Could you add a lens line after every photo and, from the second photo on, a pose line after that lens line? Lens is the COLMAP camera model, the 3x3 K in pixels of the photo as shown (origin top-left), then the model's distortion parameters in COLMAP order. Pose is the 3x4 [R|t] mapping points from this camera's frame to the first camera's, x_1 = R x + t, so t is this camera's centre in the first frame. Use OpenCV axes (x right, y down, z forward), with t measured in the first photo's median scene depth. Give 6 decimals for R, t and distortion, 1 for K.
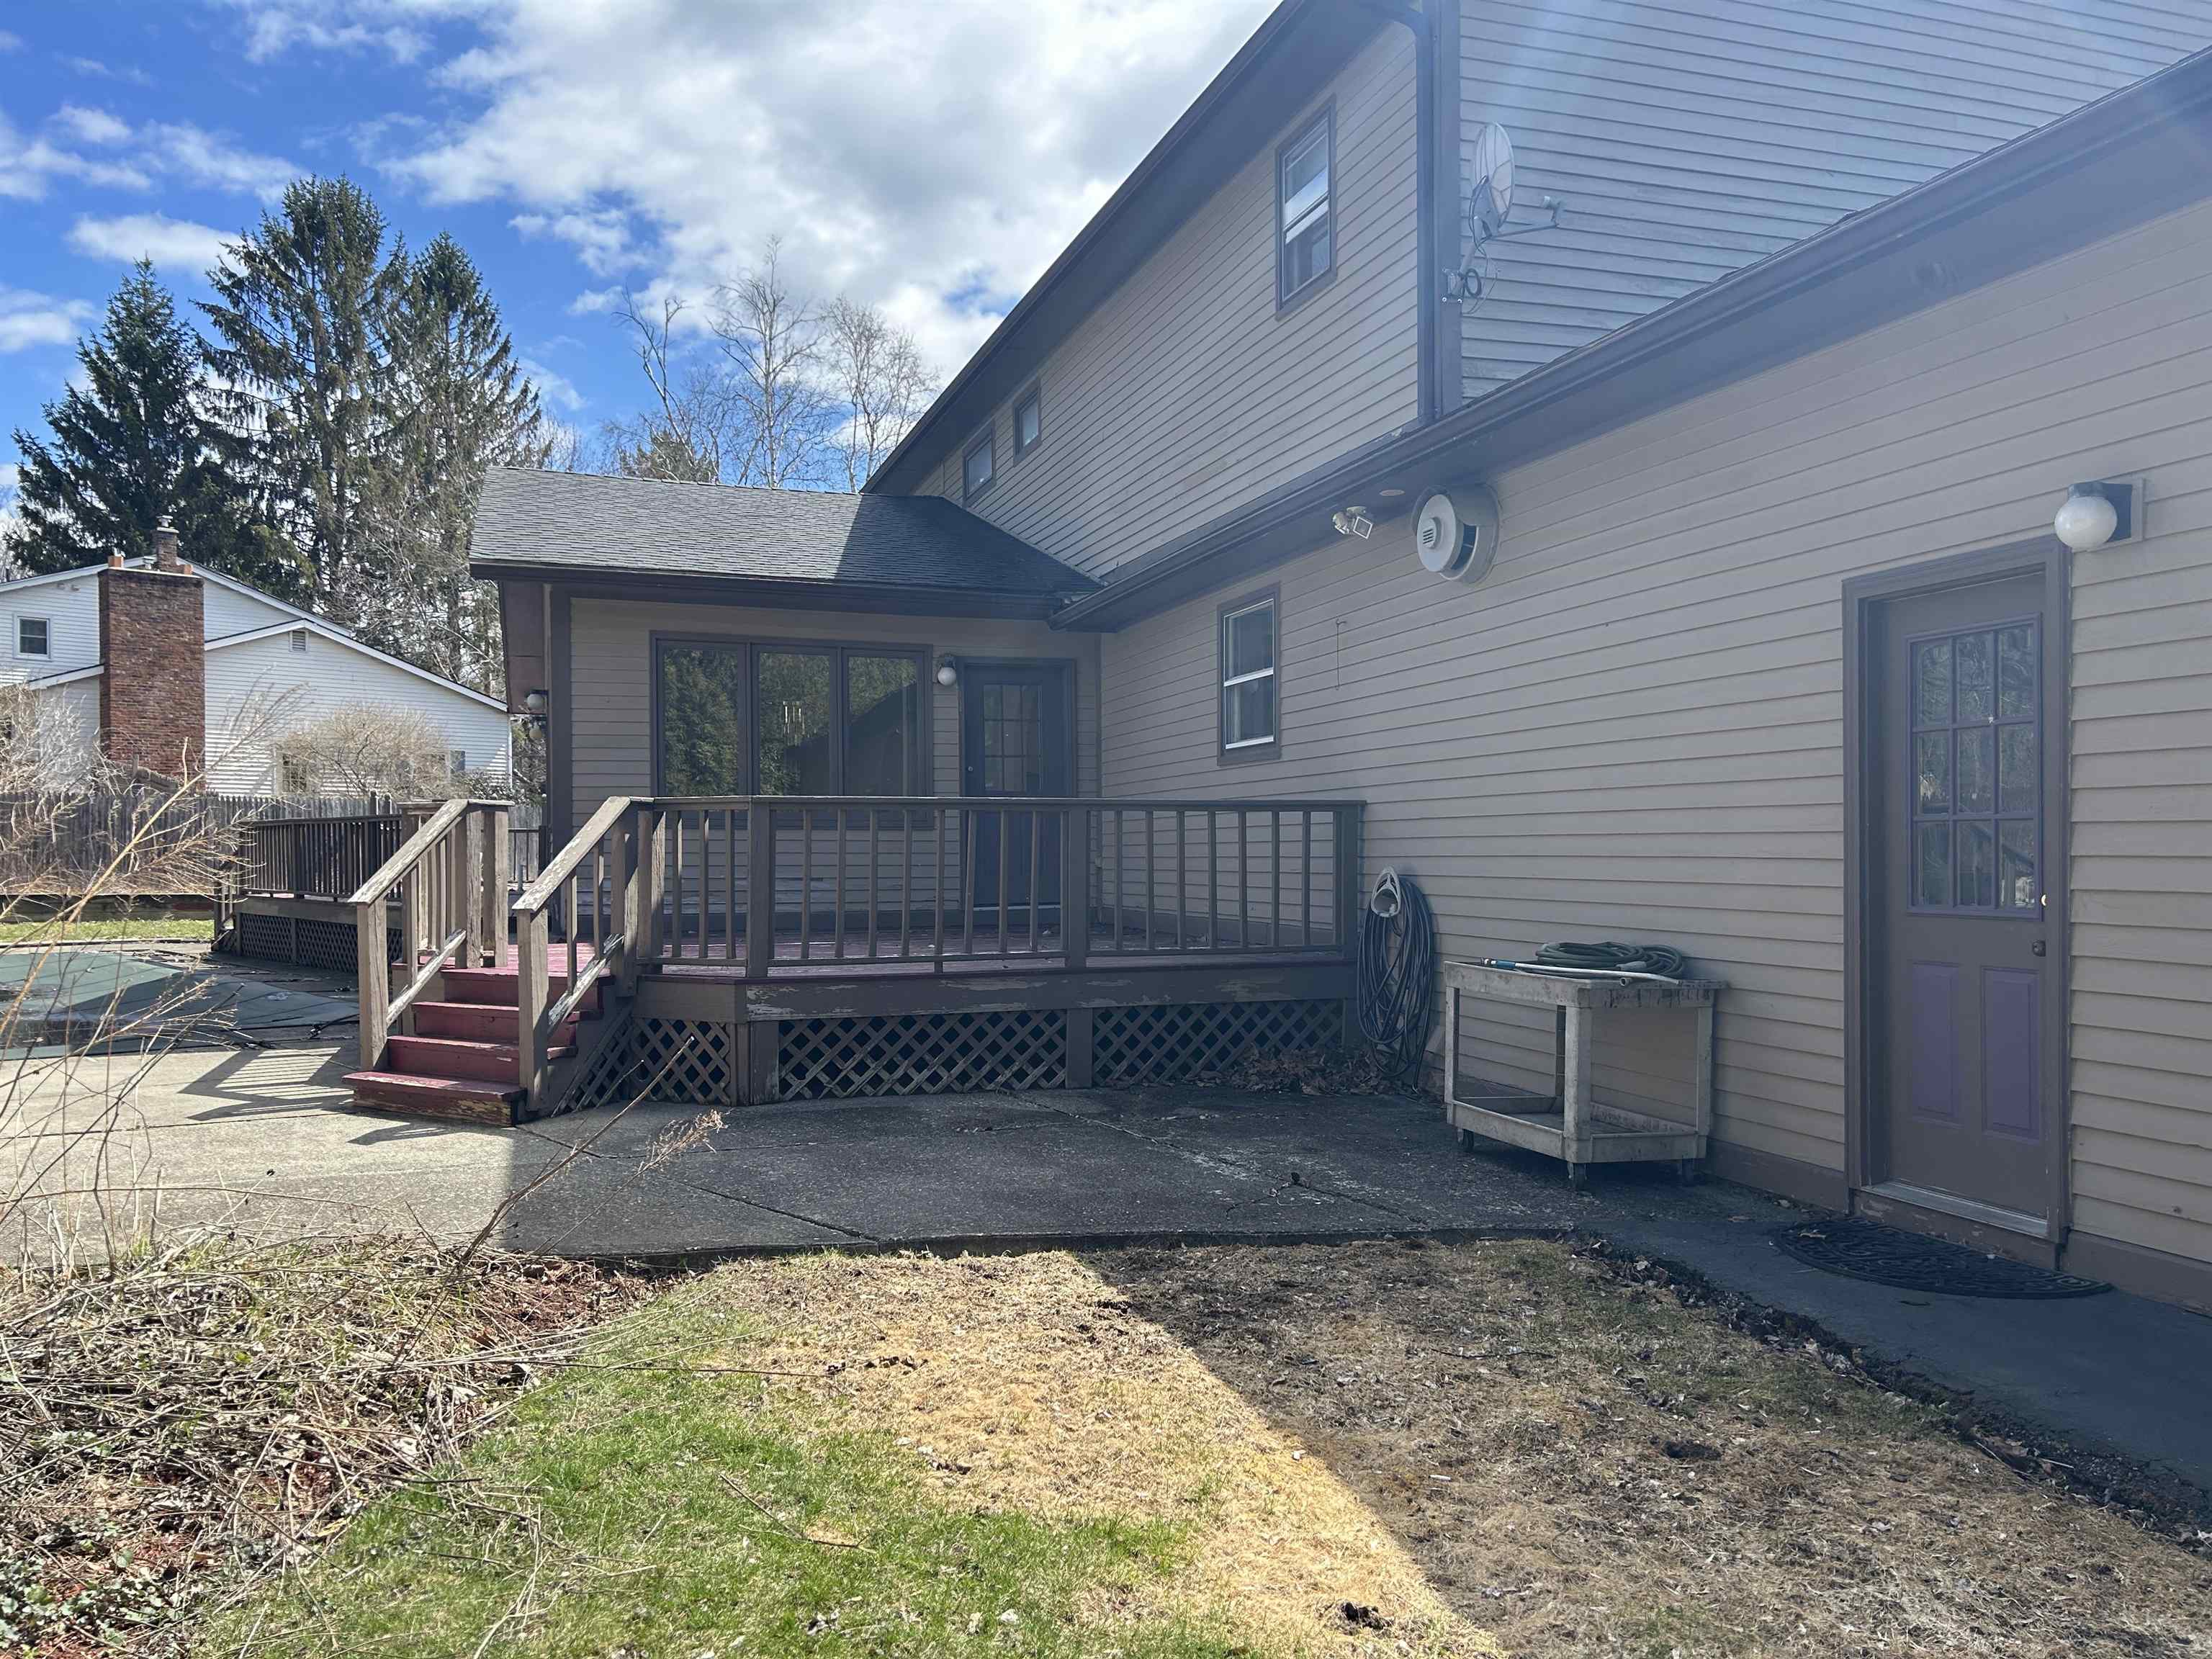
lens RADIAL K [[1684.0, 0, 1106.0], [0, 1684.0, 829.5], [0, 0, 1]] dist [0.121109, -0.194396]
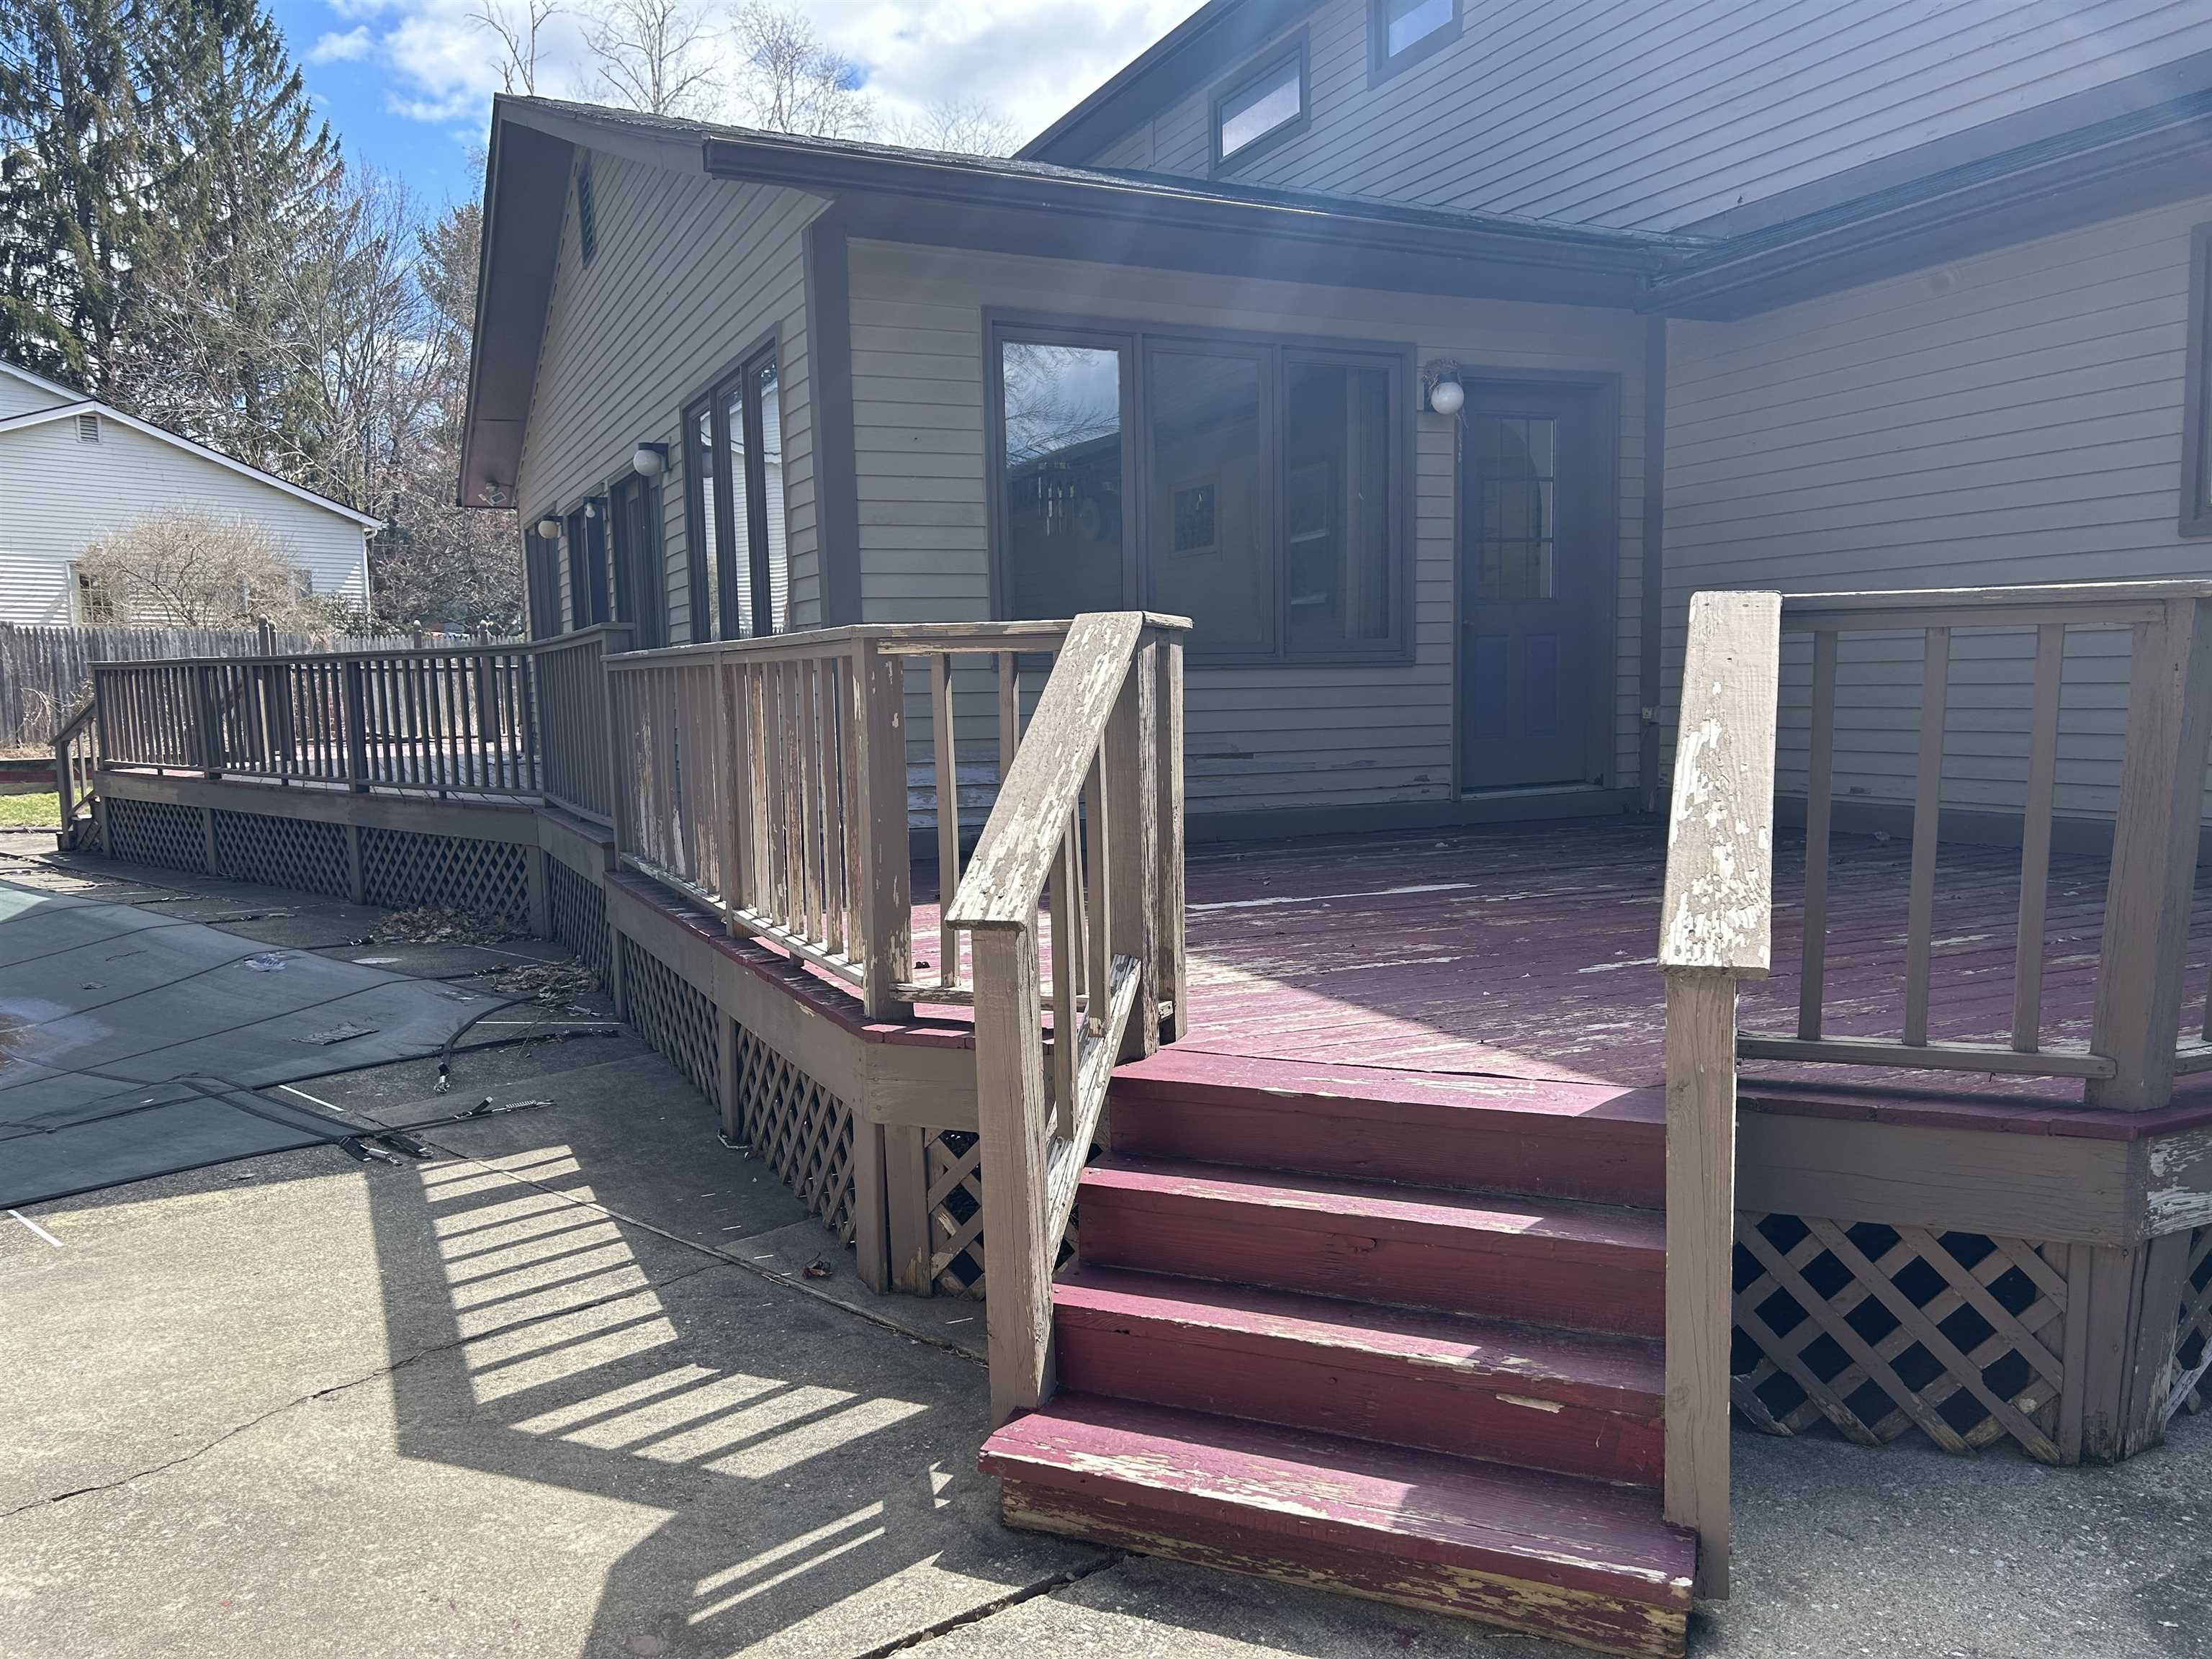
lens RADIAL K [[1631.4, 0, 1107.7], [0, 1631.4, 845.5], [0, 0, 1]] dist [0.100613, -0.110970]
pose [[0.991773, -0.028510, 0.124797, -0.077905], [0.013969, 0.993165, 0.115877, -0.001482], [-0.127248, -0.113180, 0.985392, 0.118109]]
